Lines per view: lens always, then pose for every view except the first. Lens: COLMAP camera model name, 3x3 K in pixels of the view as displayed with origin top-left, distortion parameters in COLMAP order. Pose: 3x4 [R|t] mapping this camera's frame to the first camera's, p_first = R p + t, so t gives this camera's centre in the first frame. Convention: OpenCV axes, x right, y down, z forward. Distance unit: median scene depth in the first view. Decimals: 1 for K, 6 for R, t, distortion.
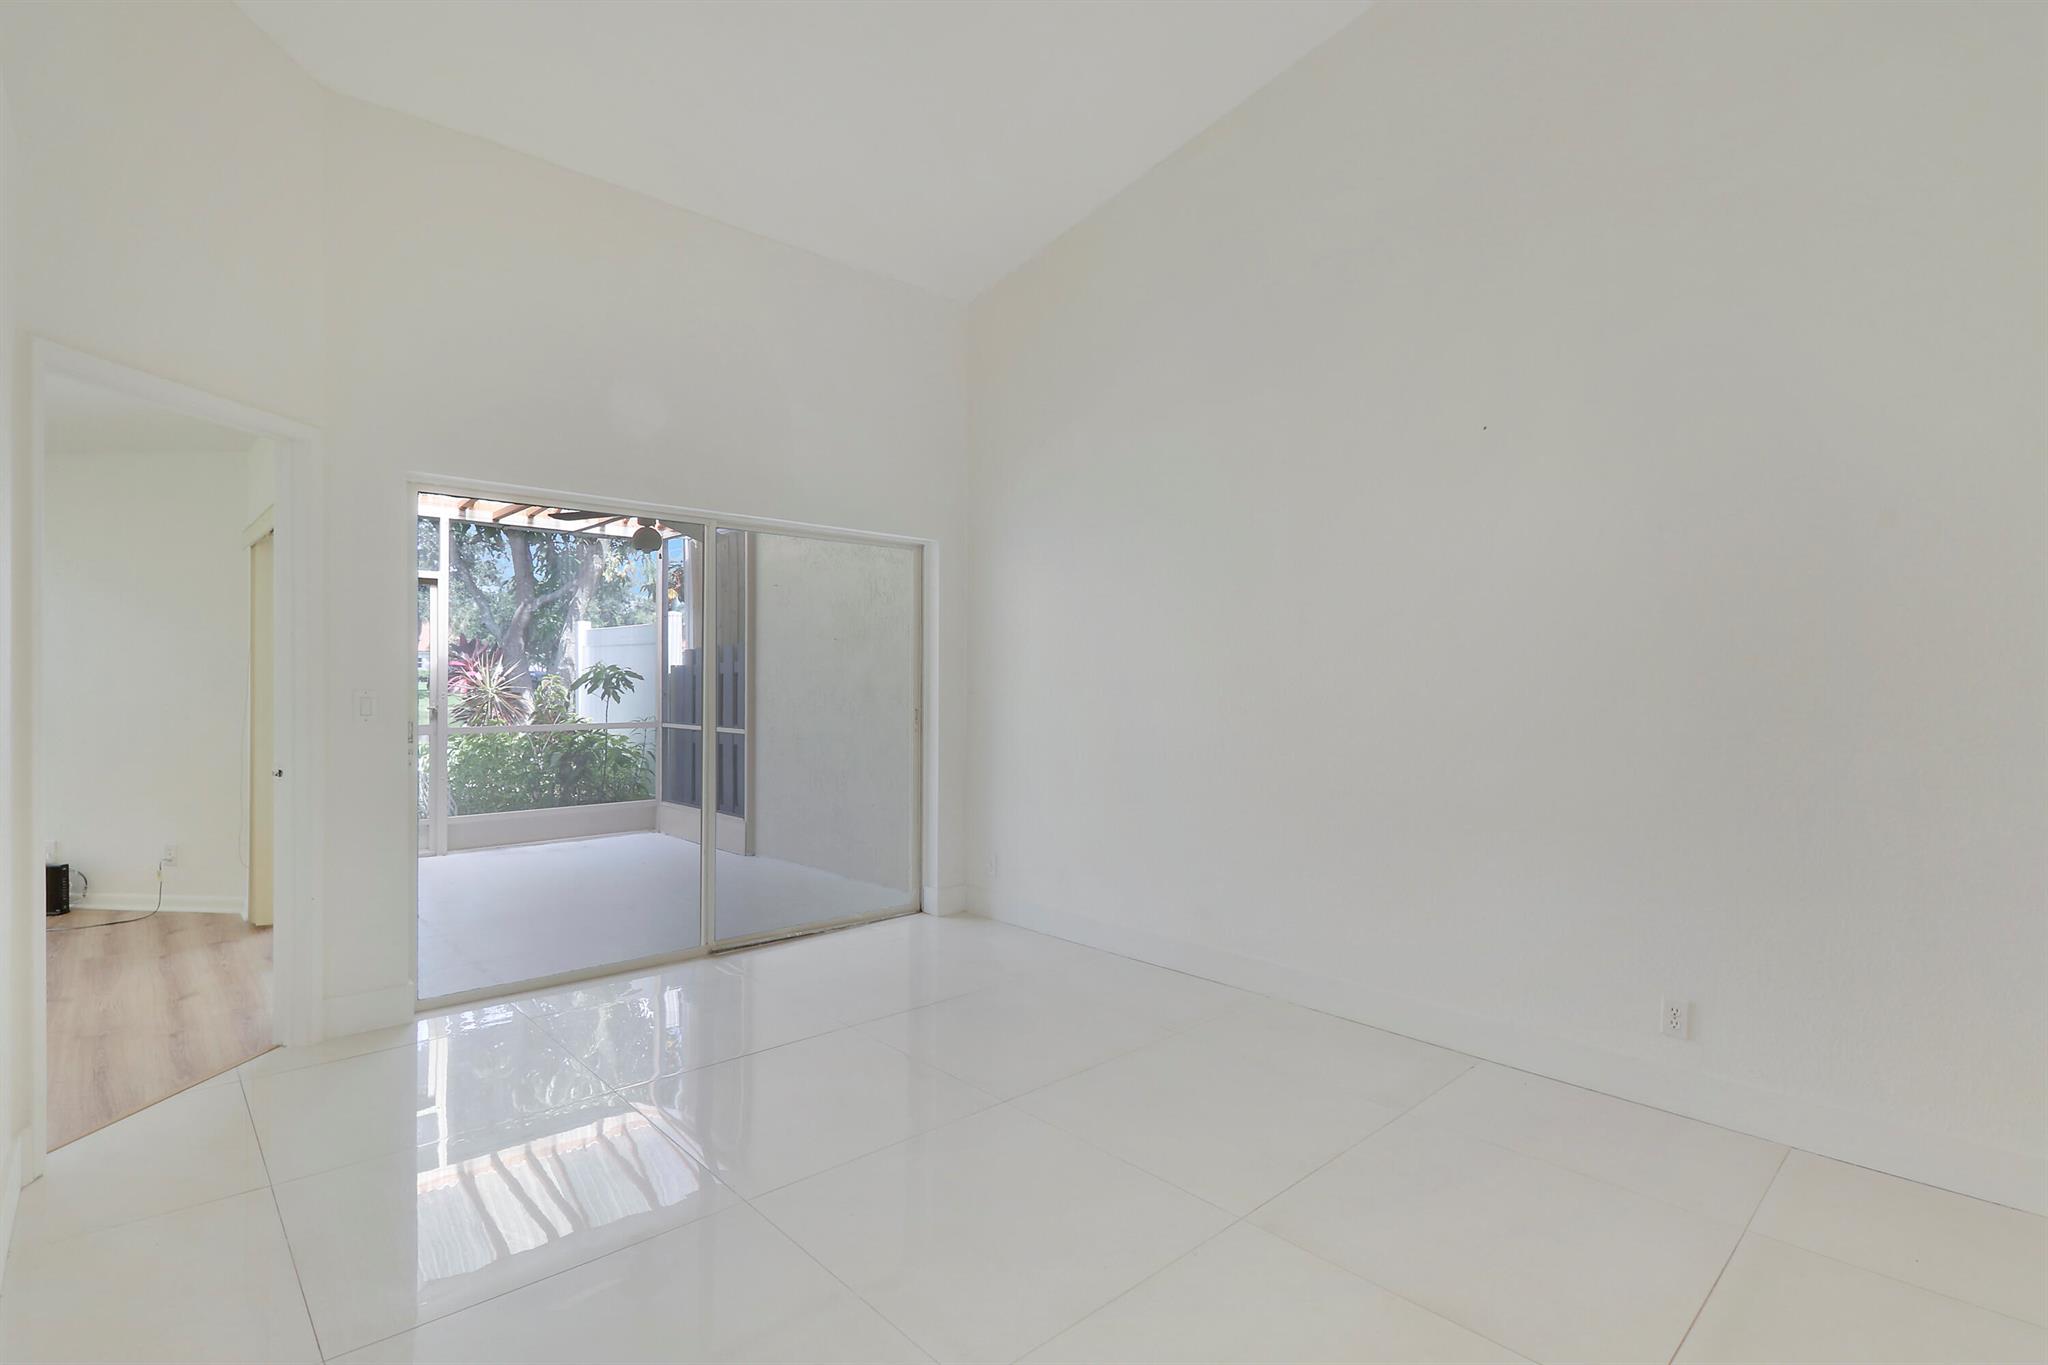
lens RADIAL K [[975.0, 0, 1024.8], [0, 975.0, 674.1], [0, 0, 1]] dist [0.001978, -0.000444]
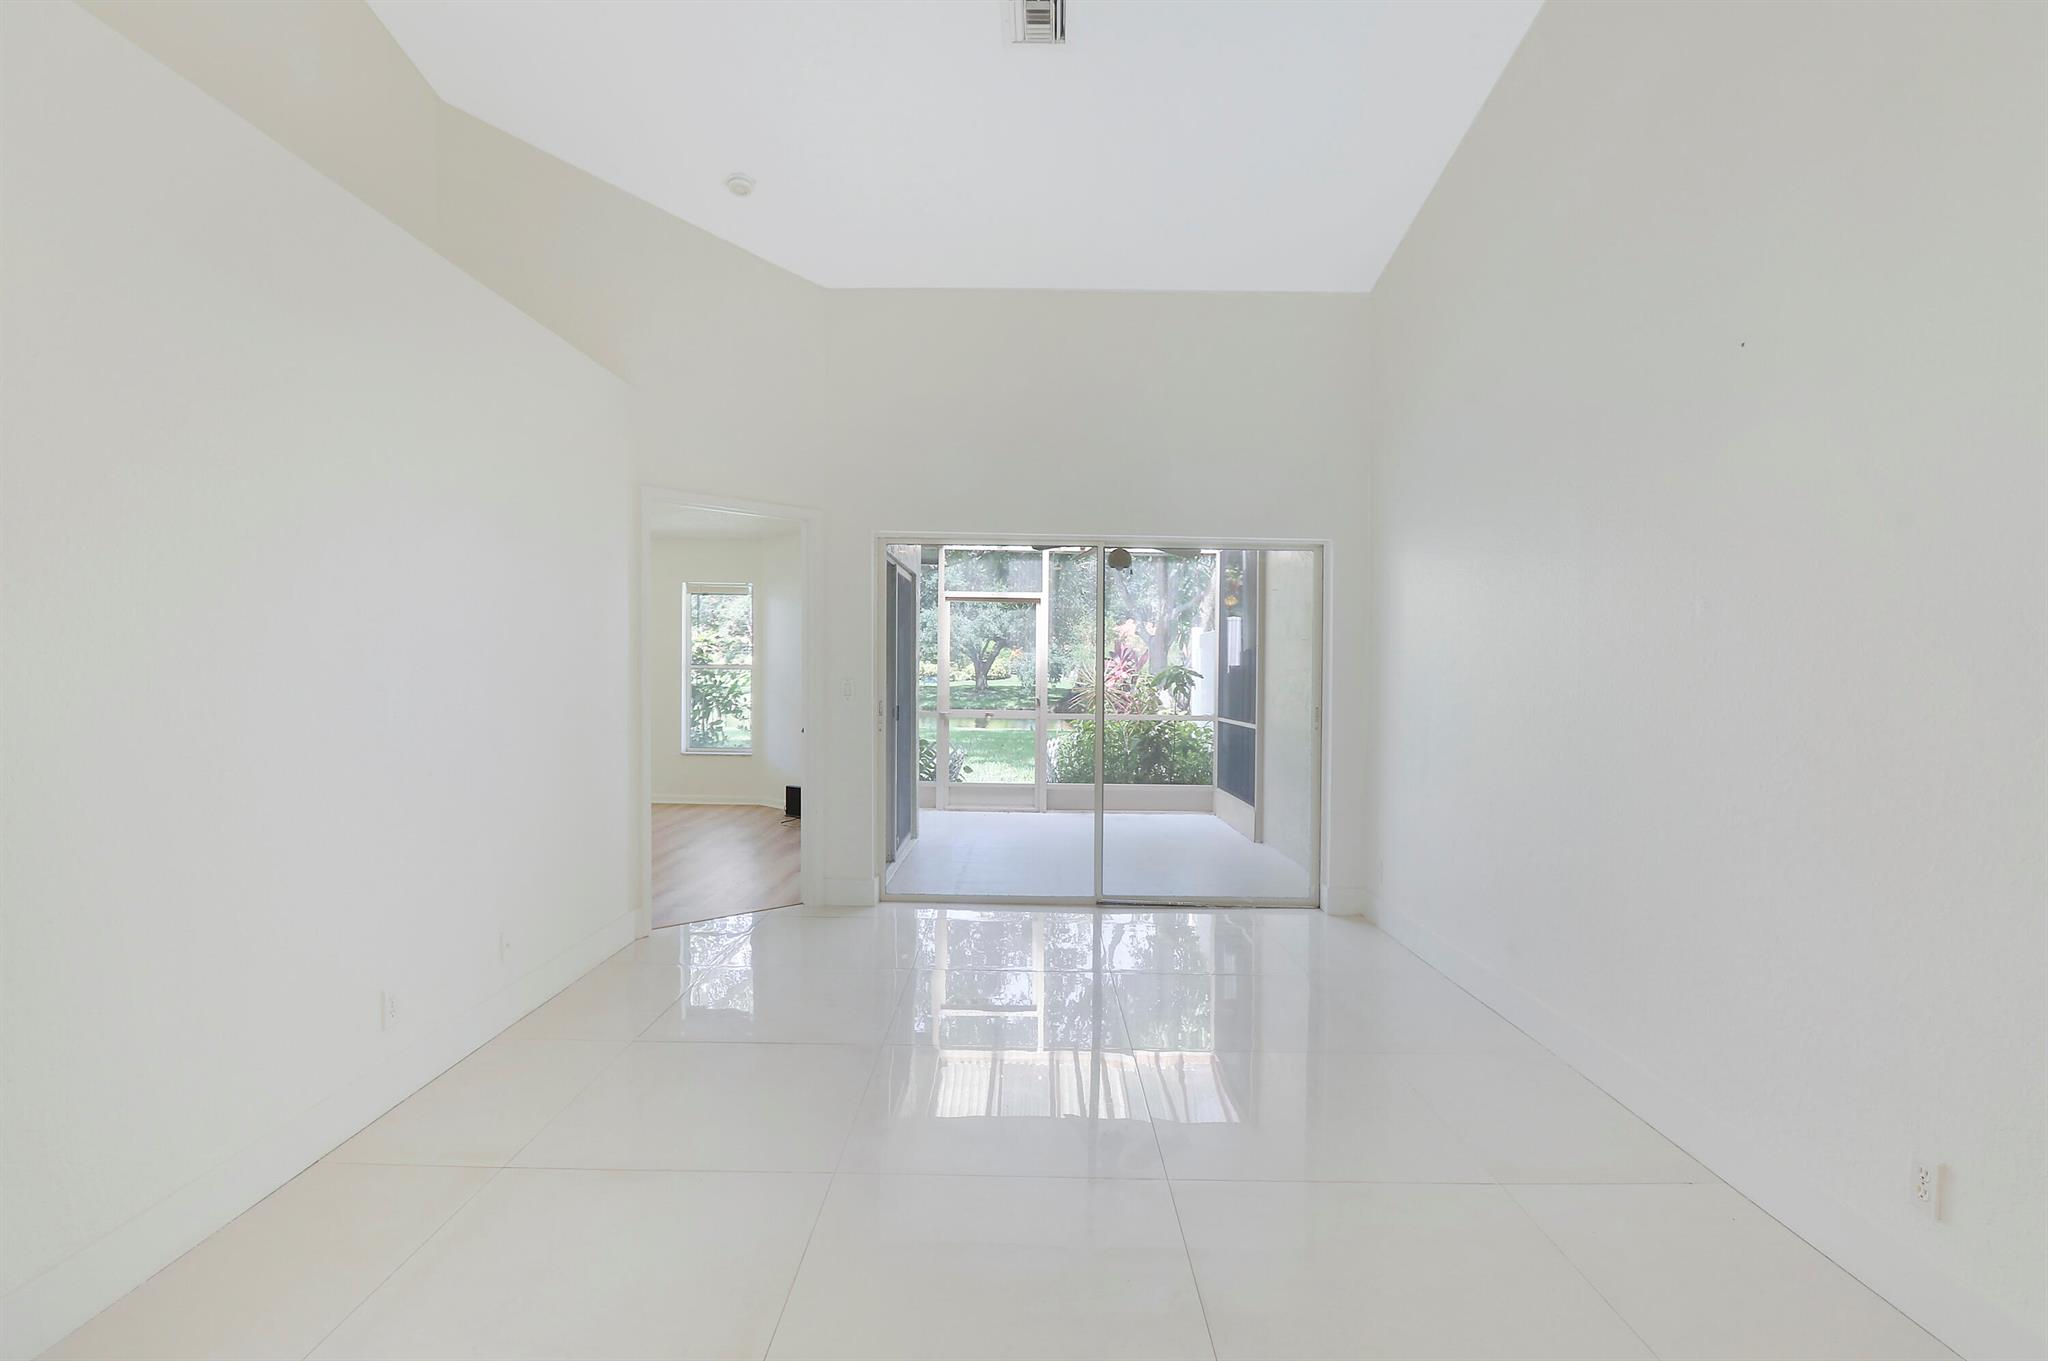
lens RADIAL K [[993.7, 0, 1030.0], [0, 993.7, 664.4], [0, 0, 1]] dist [-0.000903, 0.000380]
pose [[0.732742, -0.000352, -0.680507, 0.279705], [-0.006613, 0.999949, -0.007638, 0.000318], [0.680475, 0.010097, 0.732702, 0.027761]]
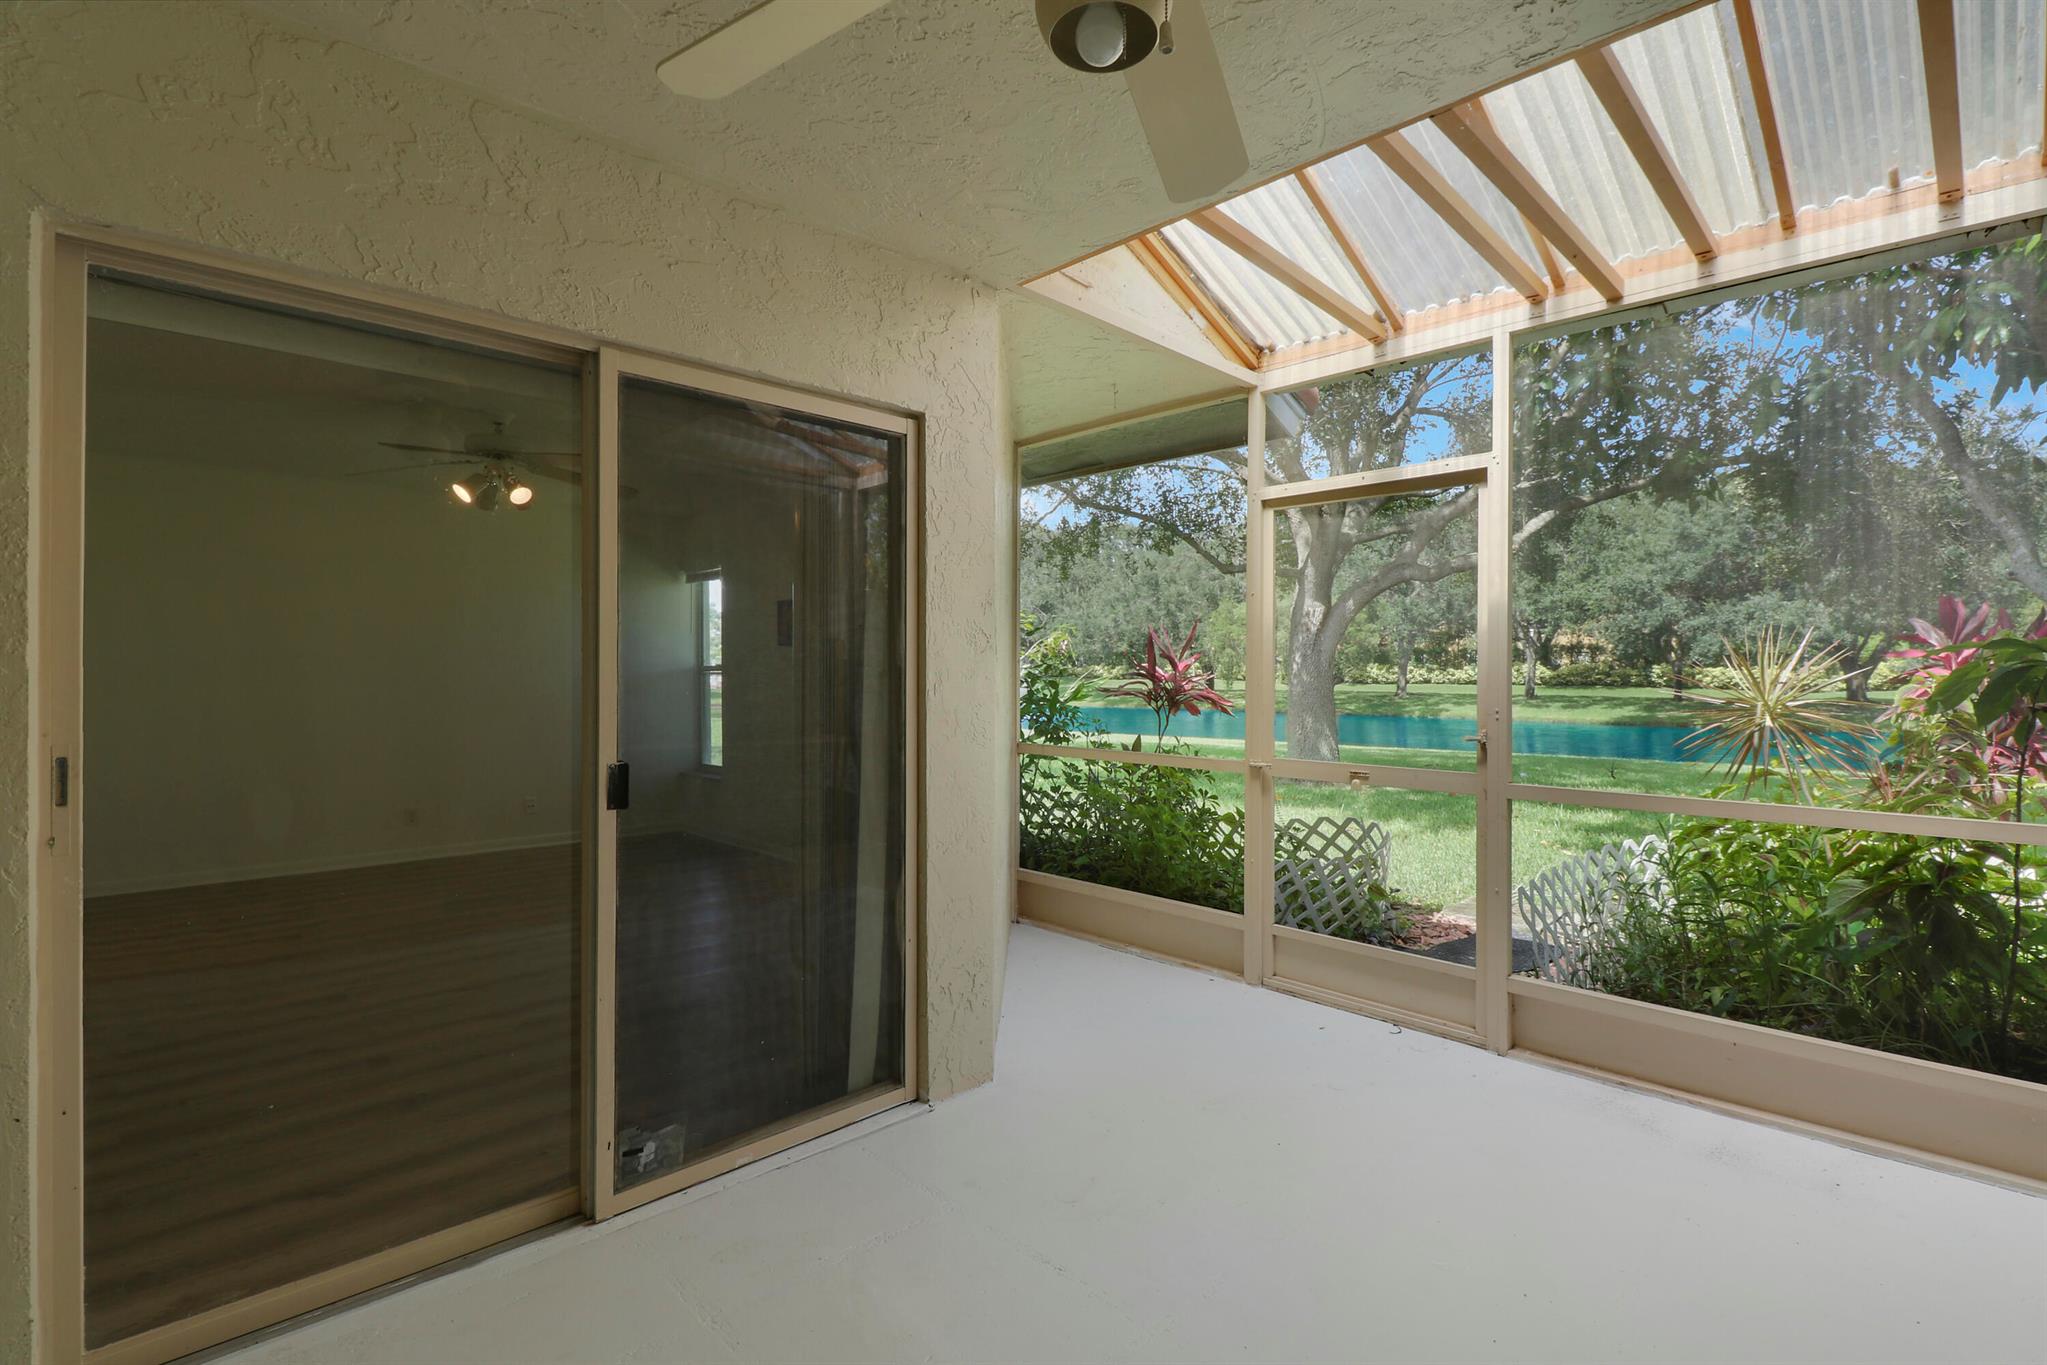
lens RADIAL K [[952.1, 0, 1005.9], [0, 952.1, 670.2], [0, 0, 1]] dist [0.001768, -0.010505]
pose [[0.013664, -0.009786, -0.999859, -0.144058], [0.000368, 0.999952, -0.009782, 0.005253], [0.999907, -0.000235, 0.013667, 0.759587]]
